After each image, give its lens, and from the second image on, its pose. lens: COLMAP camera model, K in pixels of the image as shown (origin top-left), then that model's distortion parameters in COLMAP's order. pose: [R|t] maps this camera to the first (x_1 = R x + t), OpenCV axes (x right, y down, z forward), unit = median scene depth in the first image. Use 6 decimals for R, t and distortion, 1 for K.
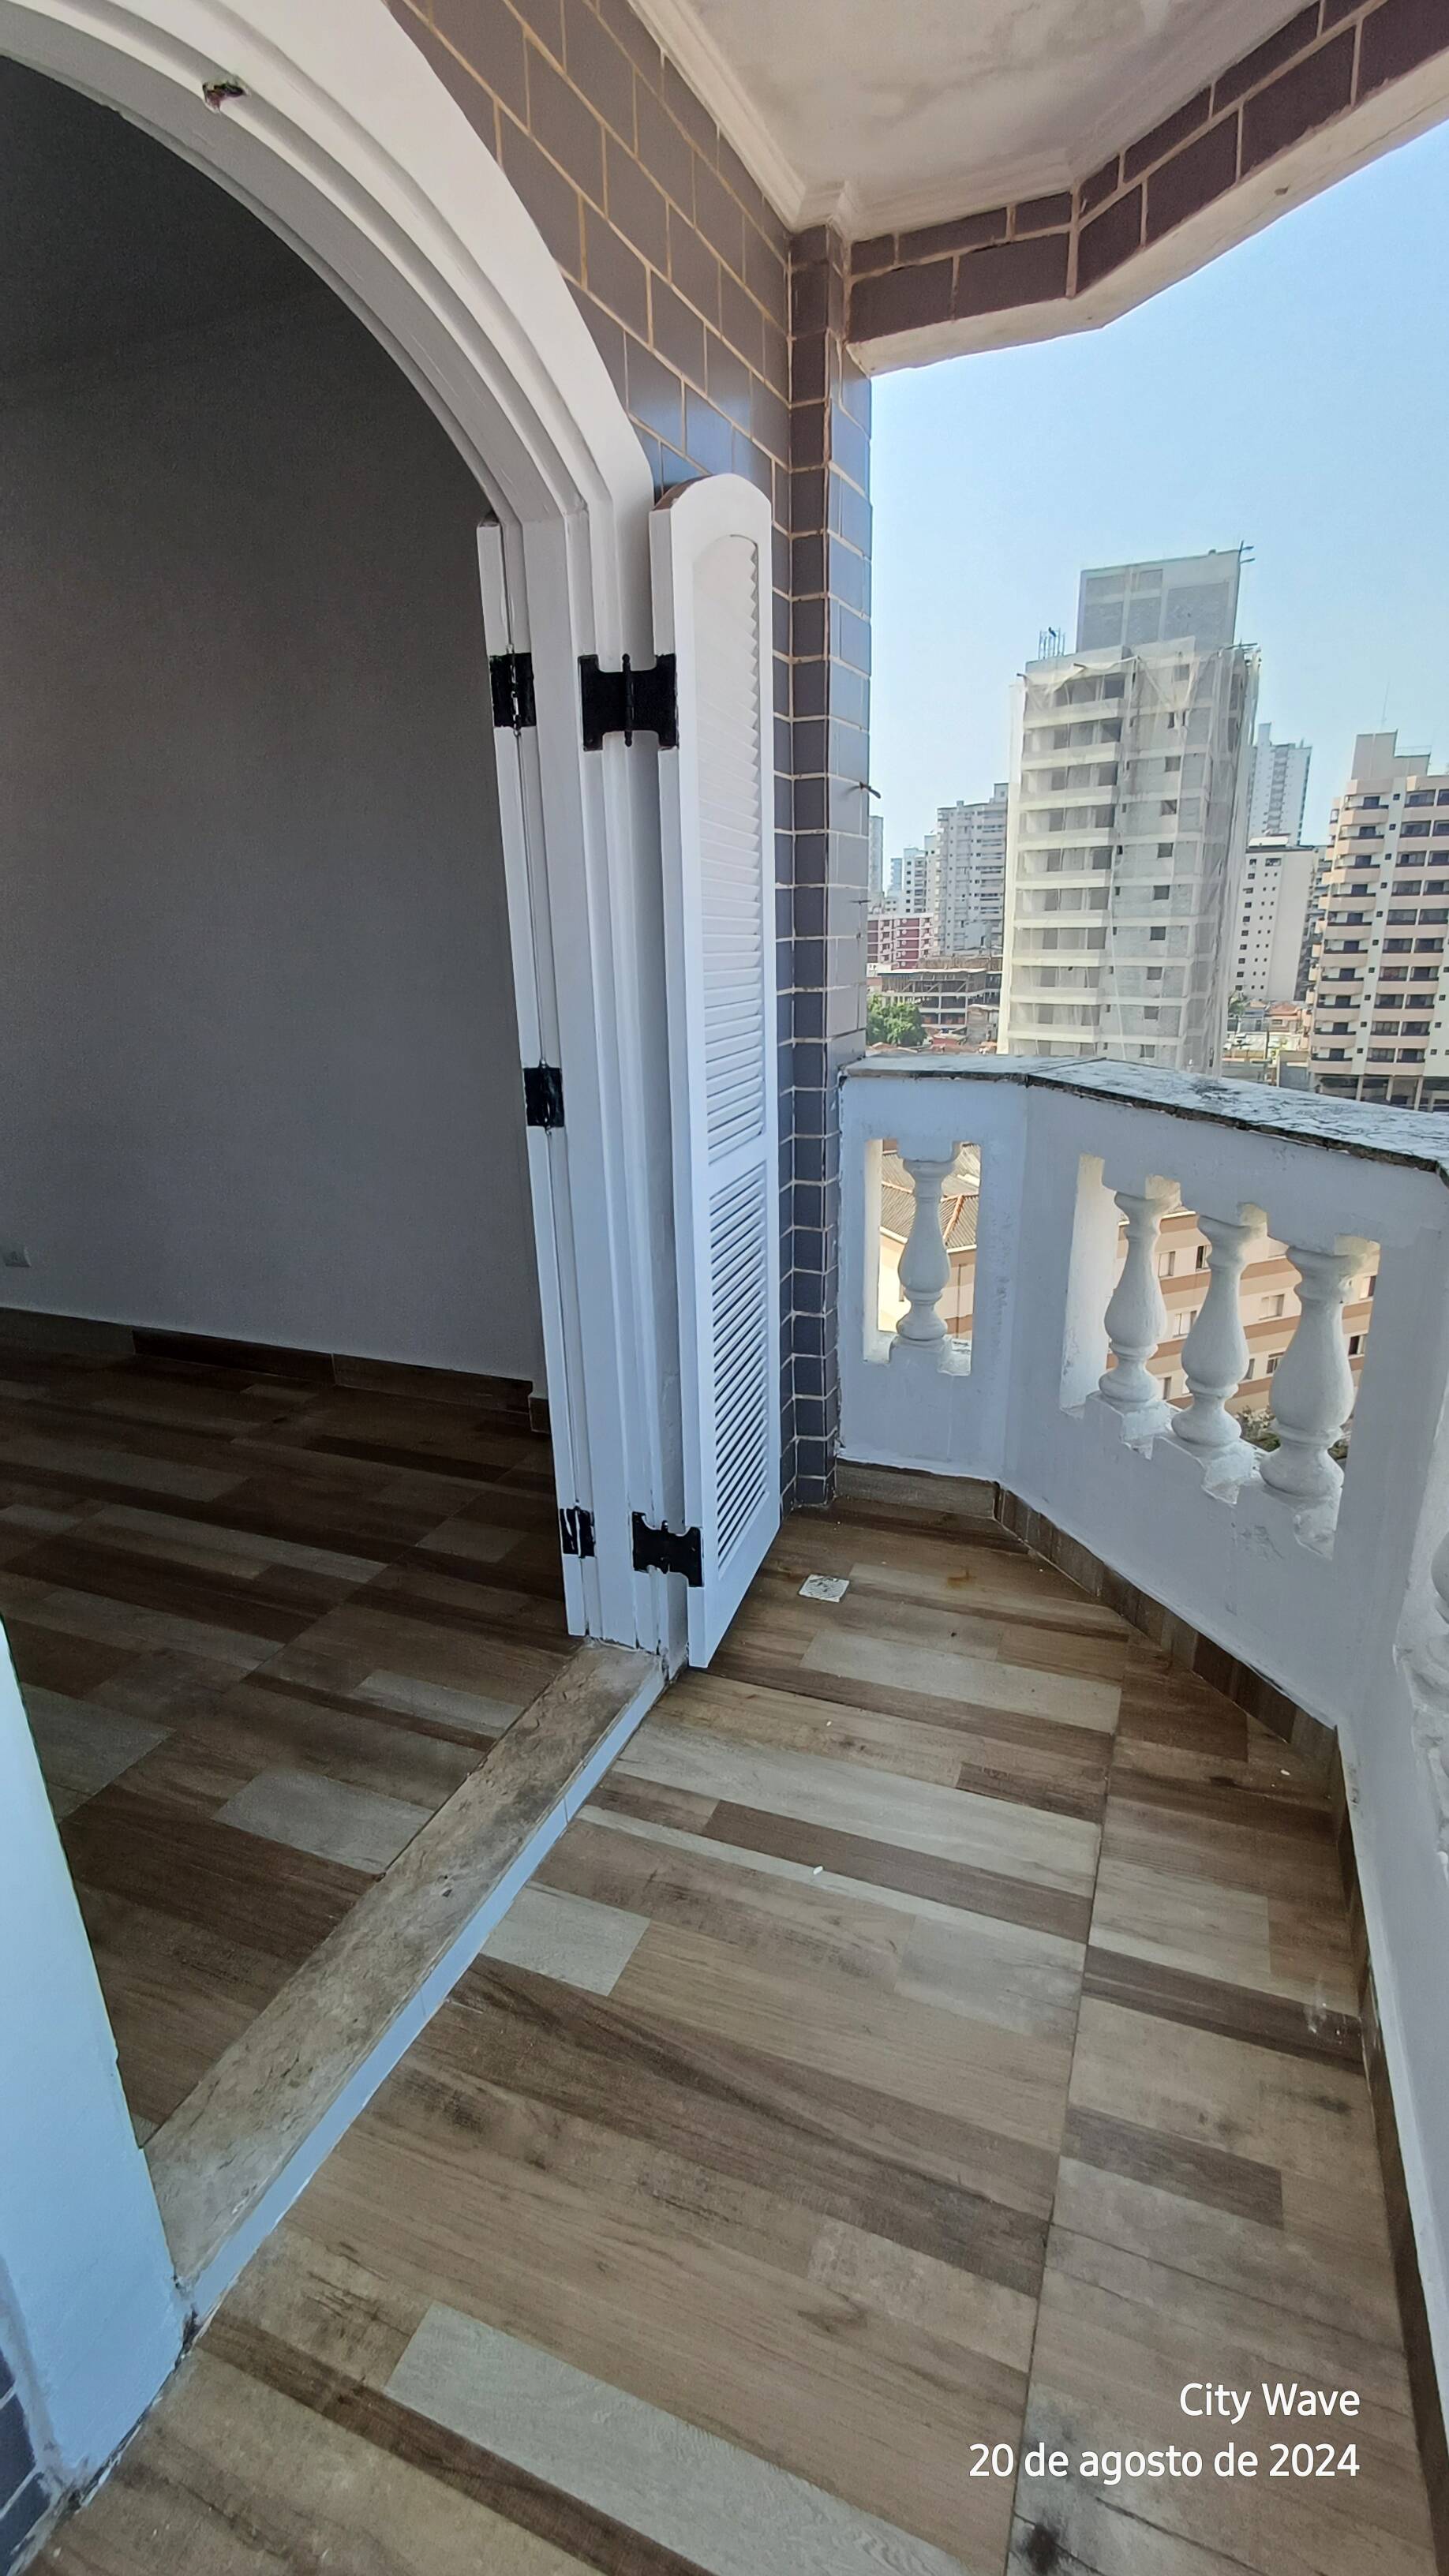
lens RADIAL K [[1203.8, 0, 700.1], [0, 1203.8, 1290.7], [0, 0, 1]] dist [-0.001166, 0.000254]
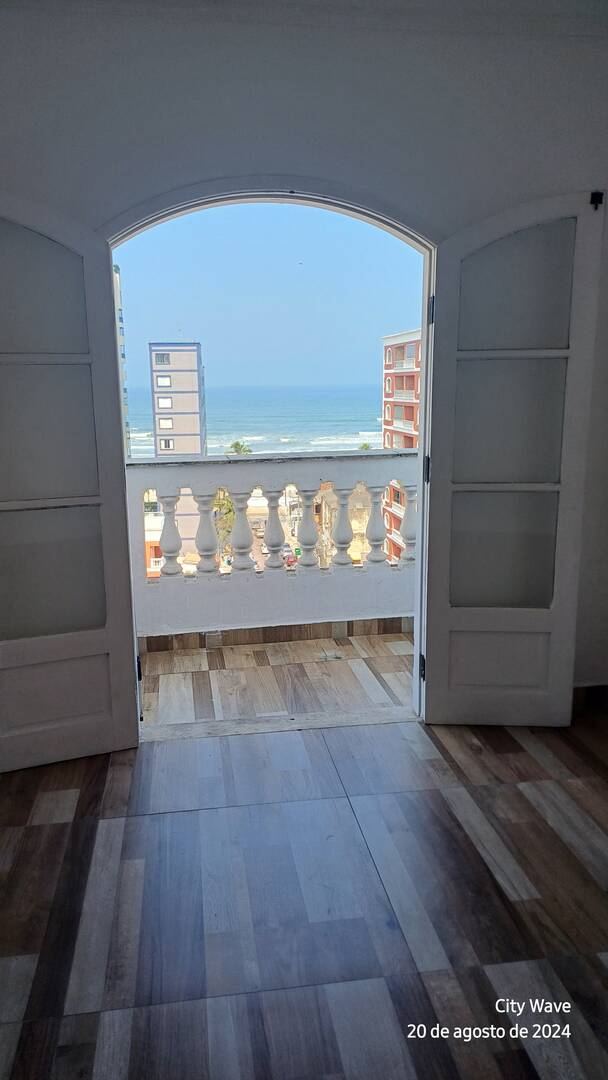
lens RADIAL K [[789.9, 0, 298.4], [0, 789.9, 543.3], [0, 0, 1]] dist [0.112950, -0.147293]
pose [[-0.524406, -0.133442, 0.840947, -1.491275], [0.286787, 0.902255, 0.322007, -0.417987], [-0.801718, 0.410035, -0.434879, 1.384867]]
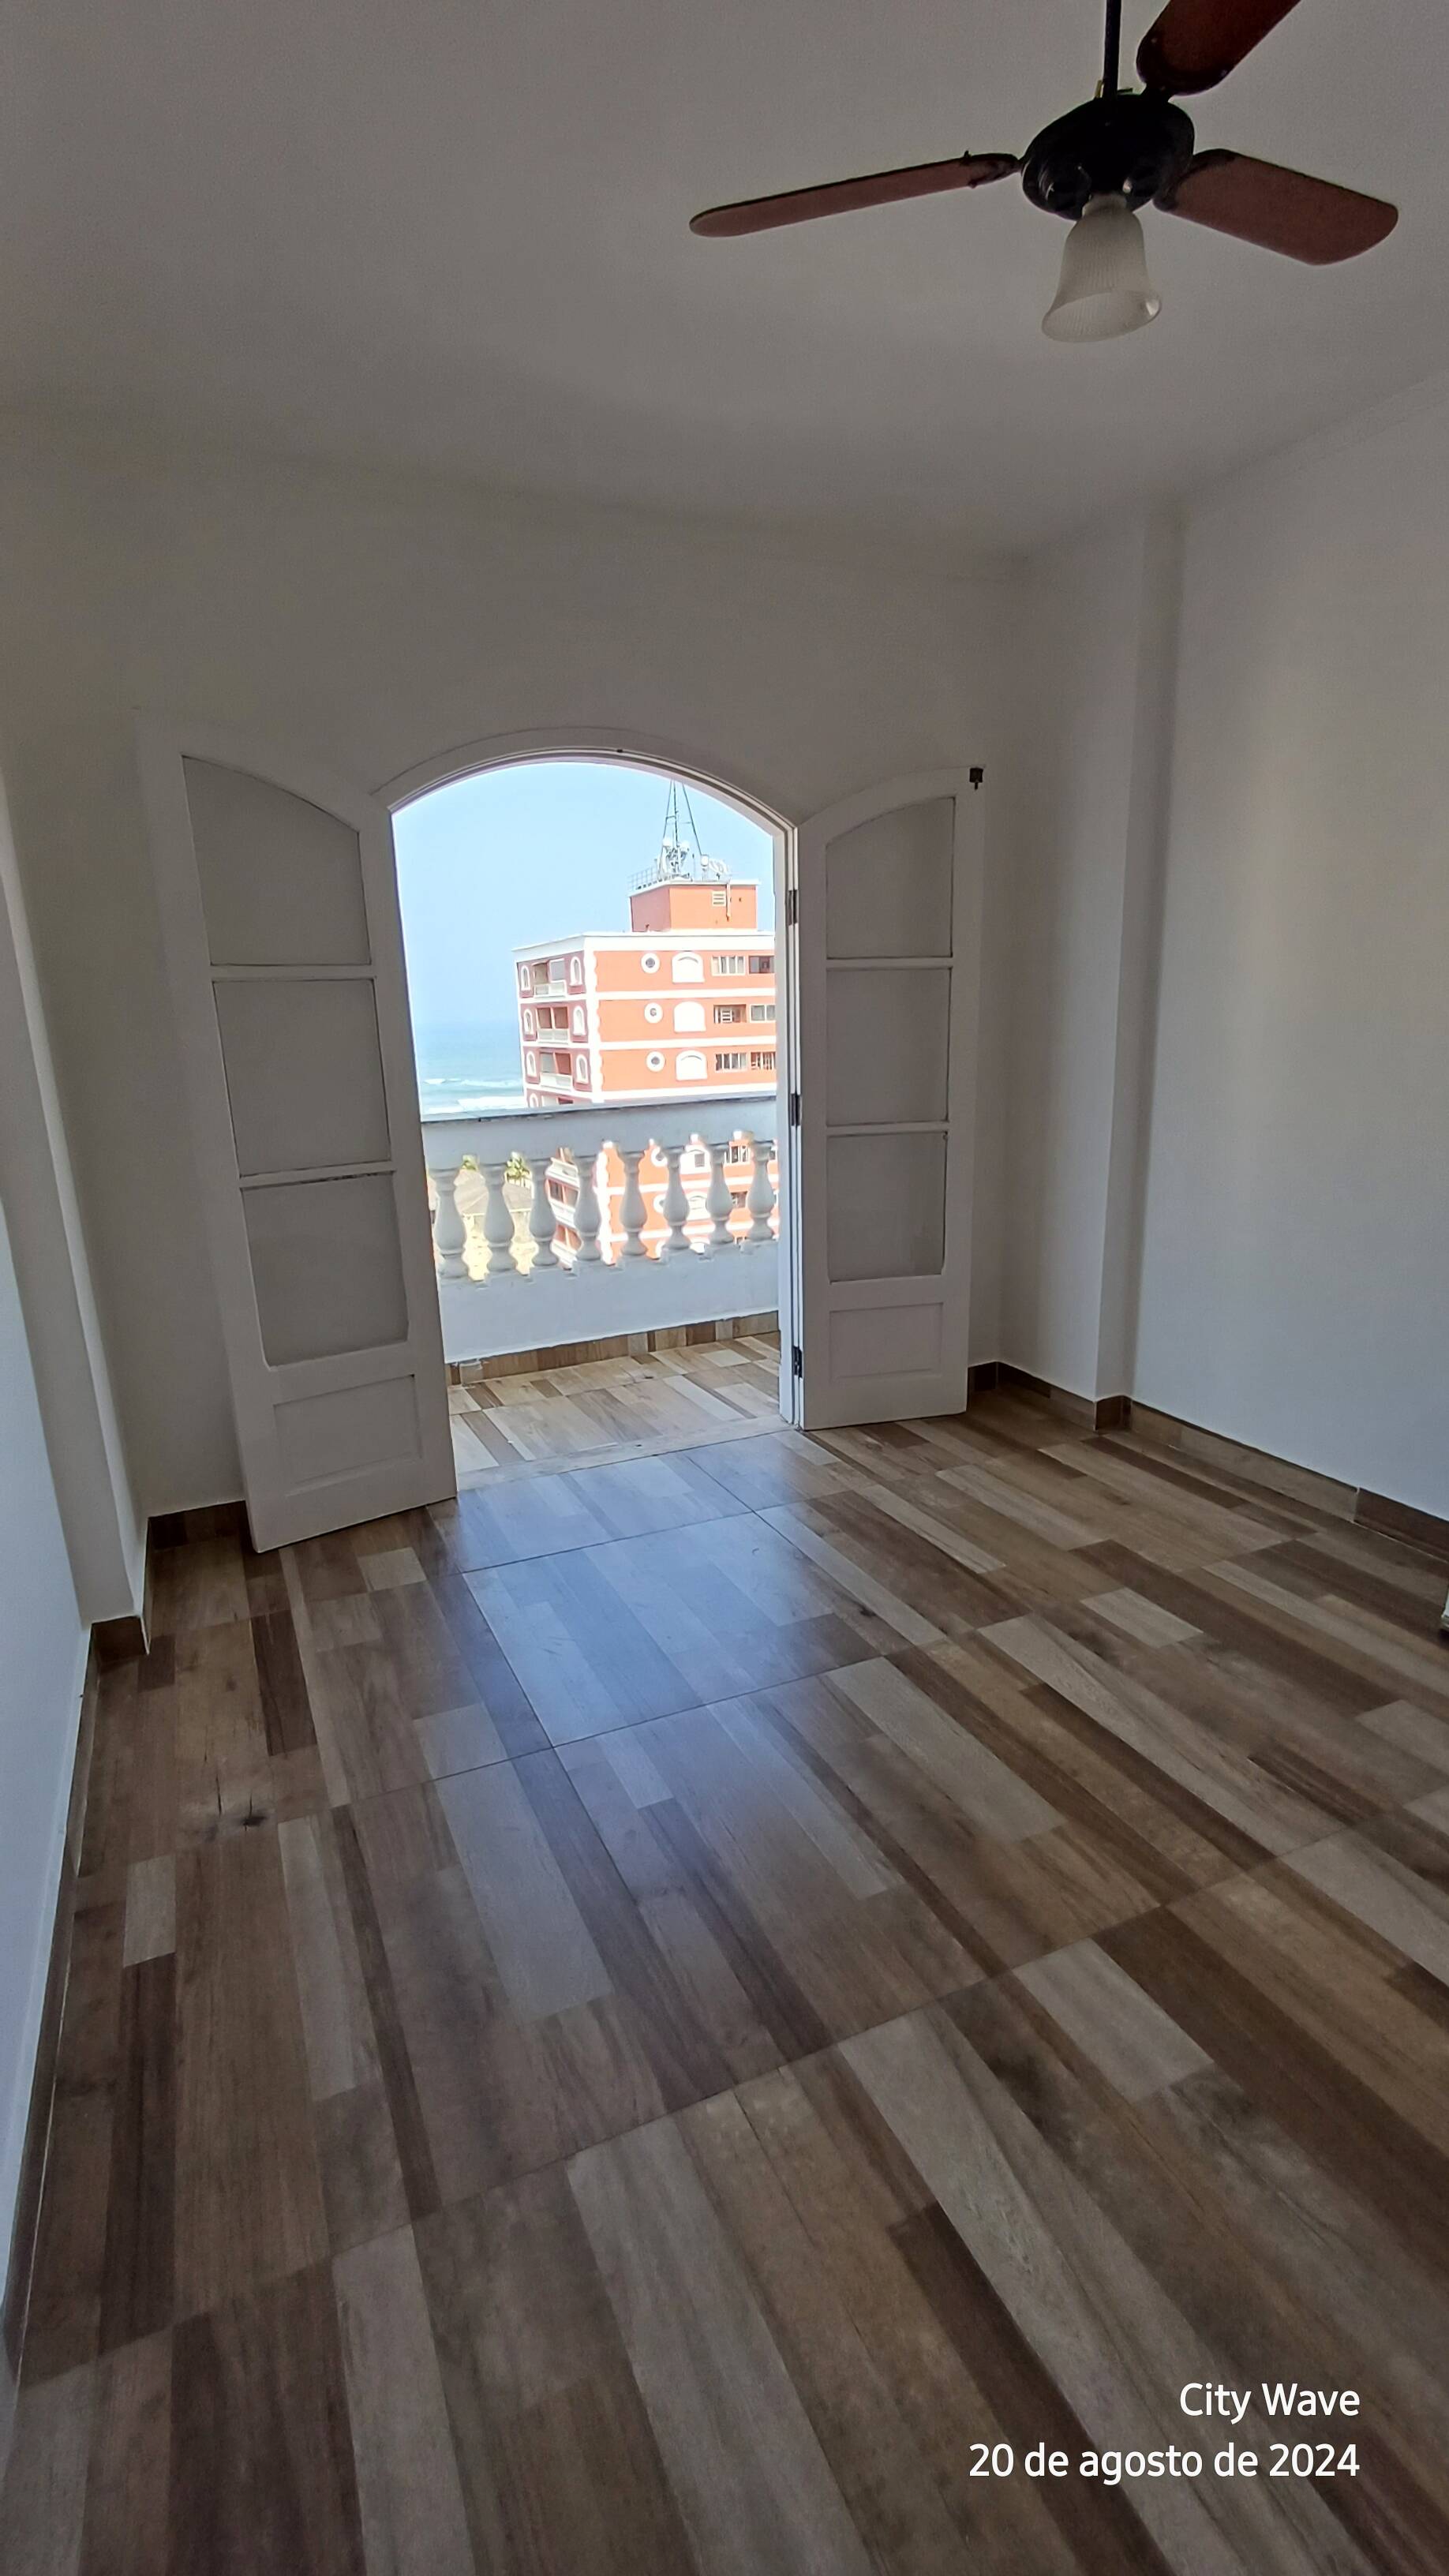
lens RADIAL K [[1182.4, 0, 728.7], [0, 1182.4, 1353.4], [0, 0, 1]] dist [-0.008156, 0.000069]
pose [[-0.740190, -0.137553, 0.658178, -1.485494], [0.253727, 0.849349, 0.462849, -0.528077], [-0.622689, 0.509593, -0.593779, 1.782860]]
